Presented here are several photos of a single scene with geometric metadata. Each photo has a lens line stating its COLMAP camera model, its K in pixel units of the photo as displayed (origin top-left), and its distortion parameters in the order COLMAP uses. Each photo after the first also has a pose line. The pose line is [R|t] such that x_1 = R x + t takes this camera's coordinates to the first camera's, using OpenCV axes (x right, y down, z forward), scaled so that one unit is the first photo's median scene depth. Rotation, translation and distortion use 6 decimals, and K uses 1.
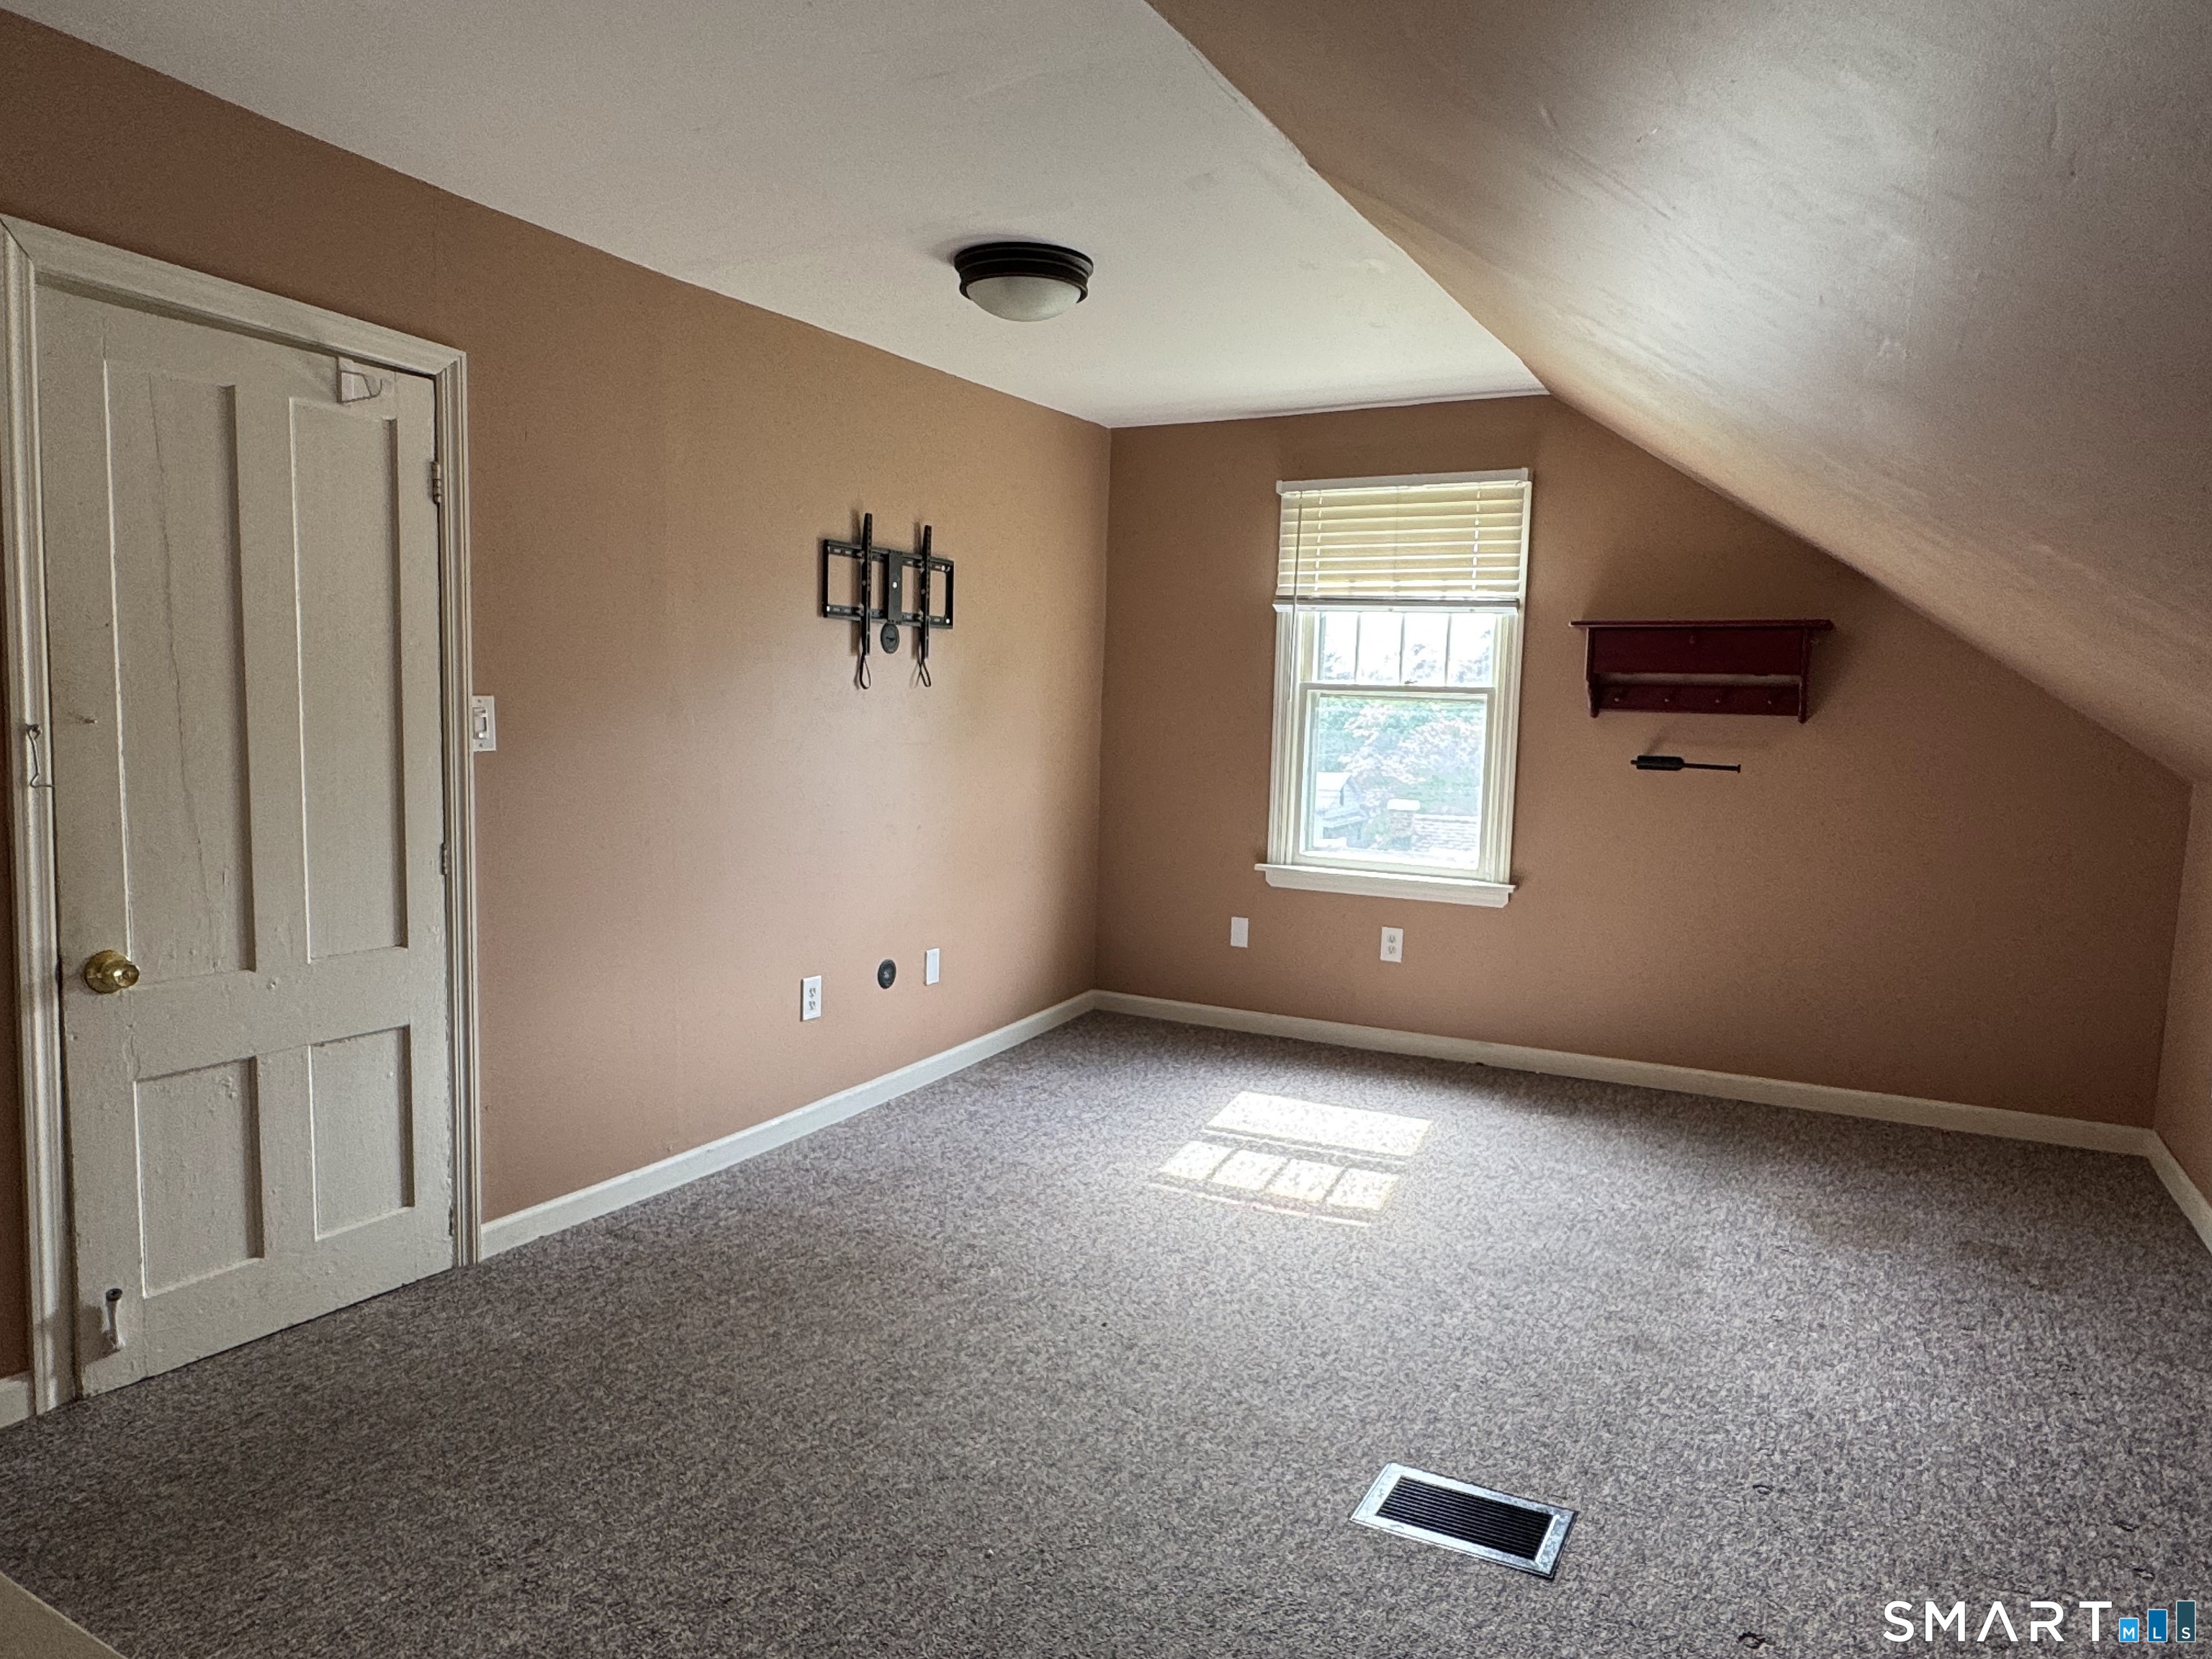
lens RADIAL K [[1381.4, 0, 1103.7], [0, 1381.4, 830.5], [0, 0, 1]] dist [-0.010692, -0.002275]
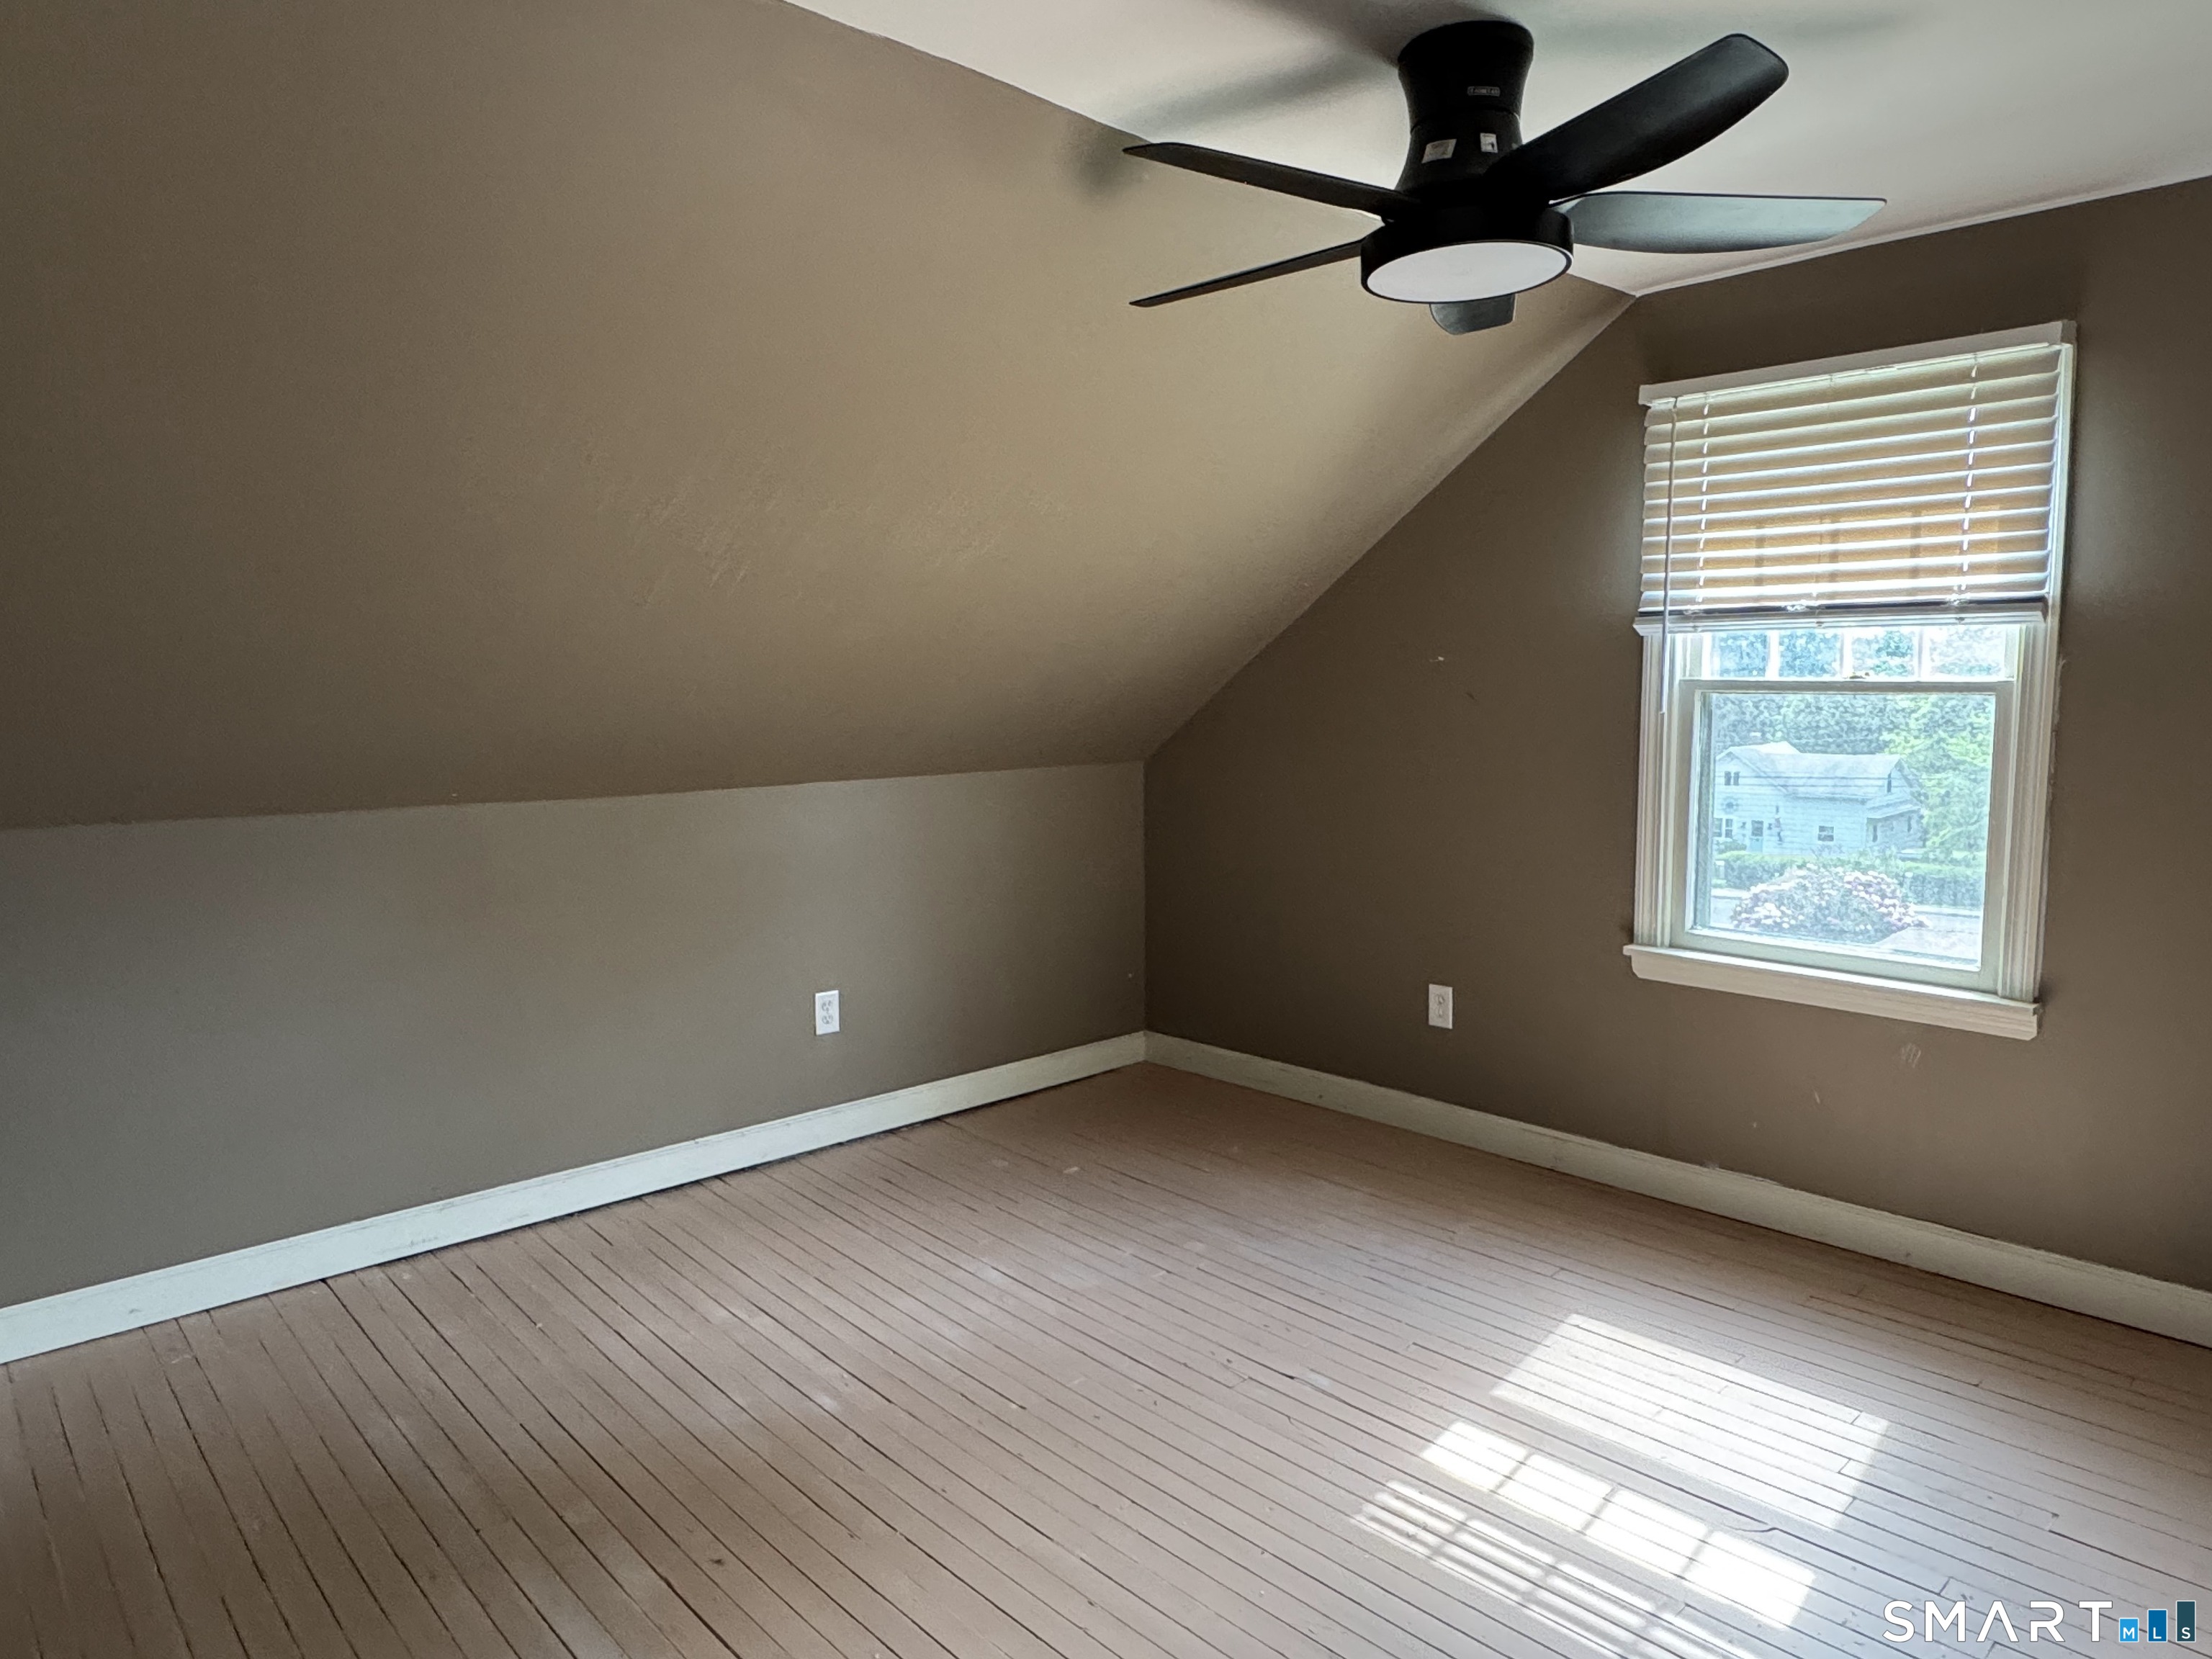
lens RADIAL K [[1381.4, 0, 1093.7], [0, 1381.4, 824.5], [0, 0, 1]] dist [-0.010692, -0.002275]
pose [[0.949097, -0.015642, -0.314596, 0.084767], [0.028137, 0.998983, 0.035218, -0.071780], [0.313726, -0.042277, 0.948572, 0.275097]]
